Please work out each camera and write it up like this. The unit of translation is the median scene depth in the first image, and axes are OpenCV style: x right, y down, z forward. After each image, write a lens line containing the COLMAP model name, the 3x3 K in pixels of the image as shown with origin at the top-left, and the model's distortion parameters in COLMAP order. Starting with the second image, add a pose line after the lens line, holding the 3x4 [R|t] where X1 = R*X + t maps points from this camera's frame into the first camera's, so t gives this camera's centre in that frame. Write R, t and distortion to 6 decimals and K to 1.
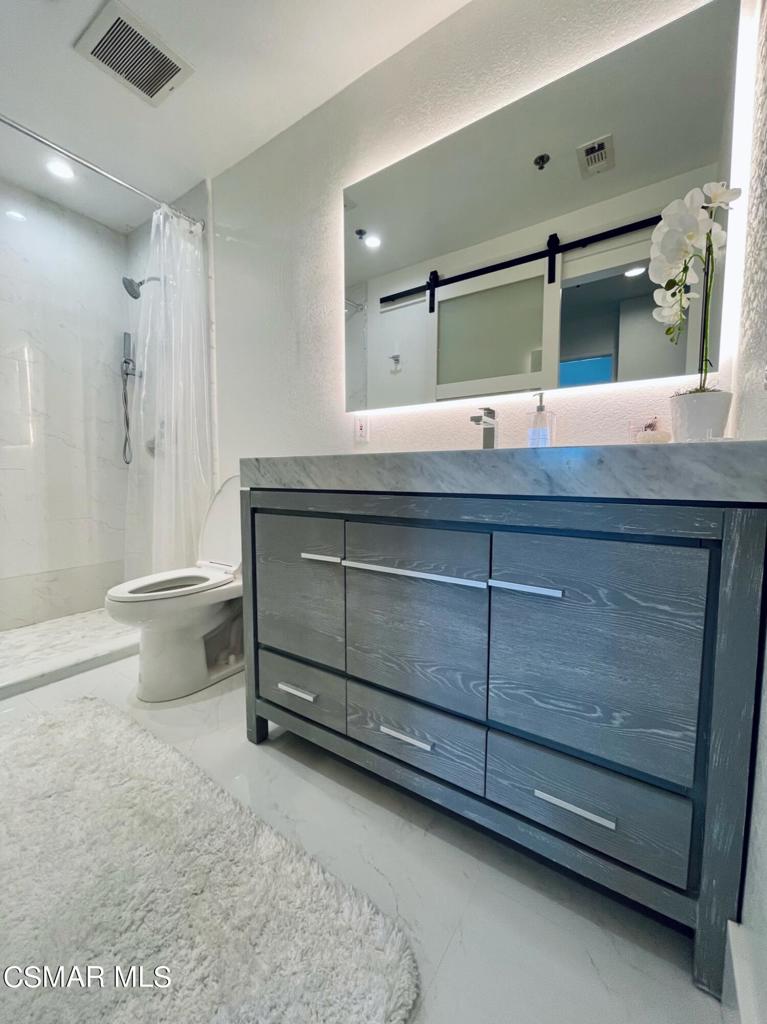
lens RADIAL K [[414.9, 0, 381.4], [0, 414.9, 506.3], [0, 0, 1]] dist [-0.003525, 0.000408]
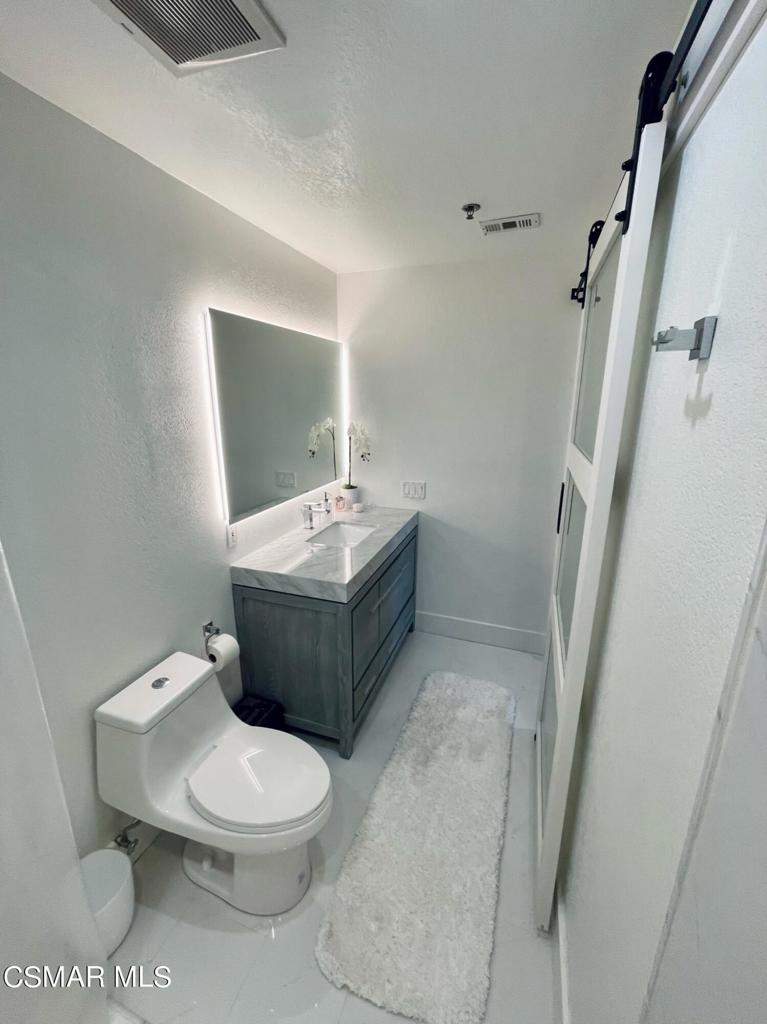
lens RADIAL K [[415.5, 0, 382.6], [0, 415.5, 506.1], [0, 0, 1]] dist [-0.003618, 0.000462]
pose [[-0.256882, -0.249725, 0.933622, -1.285082], [0.071524, 0.958478, 0.276053, -0.592871], [-0.963792, 0.137689, -0.228354, 0.944389]]
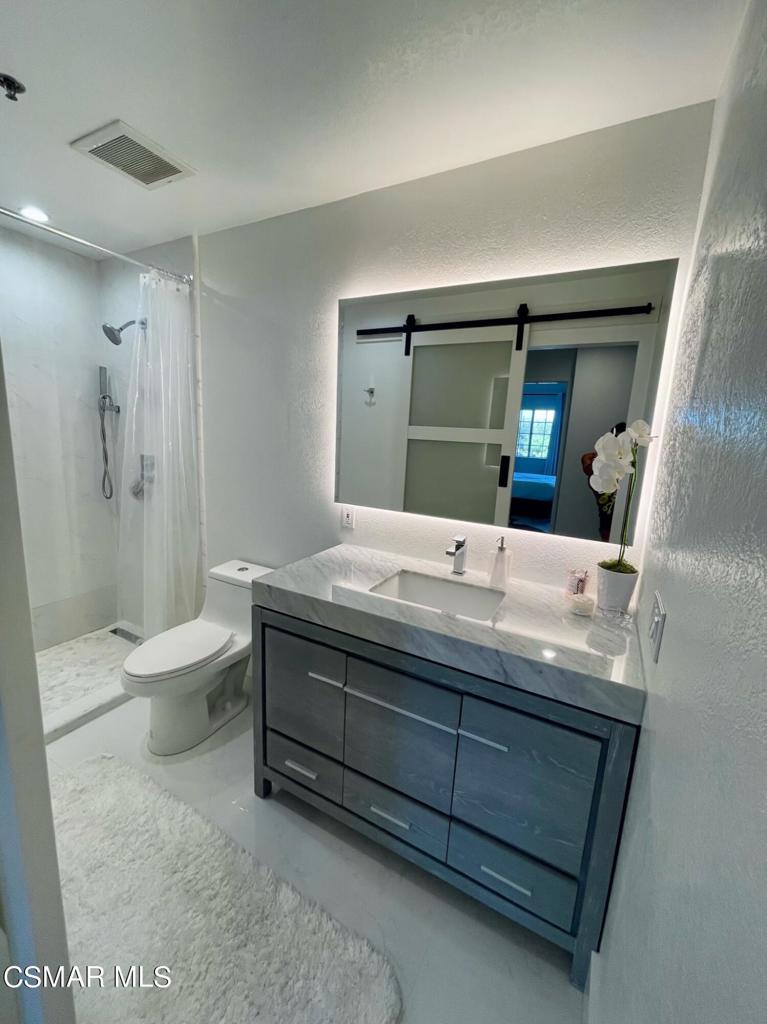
lens RADIAL K [[415.5, 0, 382.6], [0, 415.5, 506.1], [0, 0, 1]] dist [-0.003618, 0.000462]
pose [[0.993692, 0.025198, 0.109276, -0.087311], [-0.036918, 0.993618, 0.106587, -0.374478], [-0.105893, -0.109948, 0.988280, -0.142241]]
